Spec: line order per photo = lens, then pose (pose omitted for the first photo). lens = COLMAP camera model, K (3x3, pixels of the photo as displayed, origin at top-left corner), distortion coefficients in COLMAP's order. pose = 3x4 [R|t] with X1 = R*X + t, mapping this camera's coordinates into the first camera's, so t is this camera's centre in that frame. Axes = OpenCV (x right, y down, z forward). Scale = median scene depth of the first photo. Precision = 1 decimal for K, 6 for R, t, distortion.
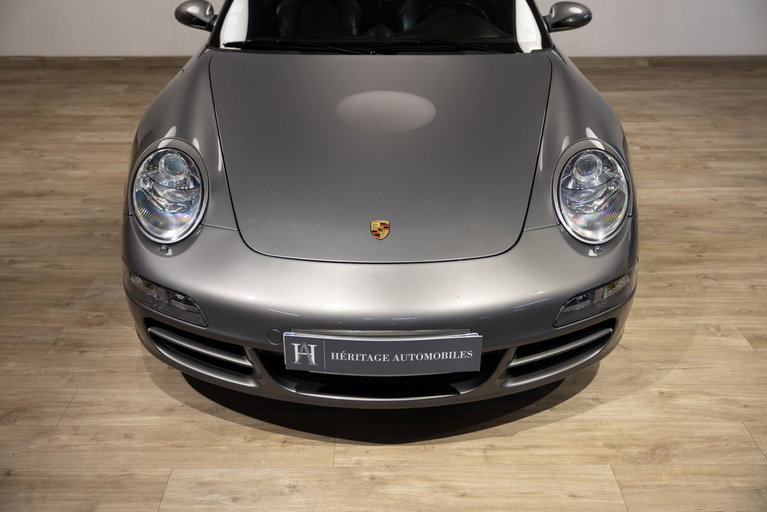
lens RADIAL K [[773.1, 0, 383.5], [0, 773.1, 256.0], [0, 0, 1]] dist [0.001886, 0.018944]
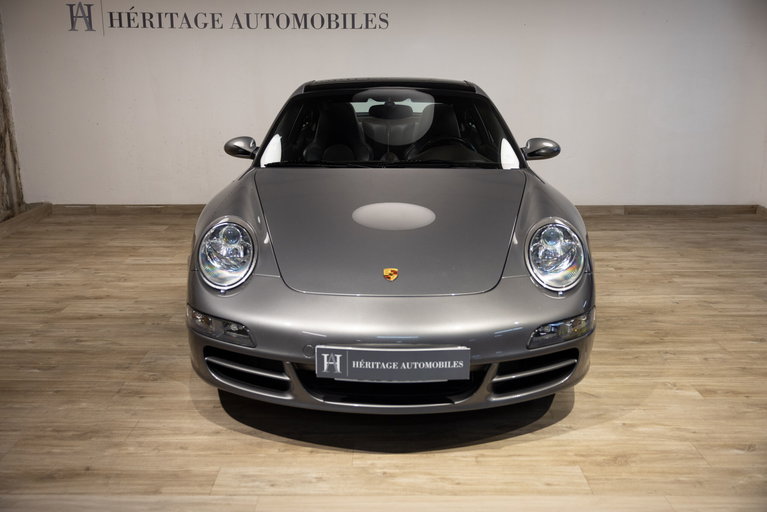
lens RADIAL K [[773.1, 0, 383.5], [0, 773.1, 256.0], [0, 0, 1]] dist [0.001886, 0.018944]
pose [[0.999967, 0.001084, -0.008013, -0.005394], [-0.002925, 0.972377, -0.233397, 0.213290], [0.007539, 0.233412, 0.972349, -0.241170]]
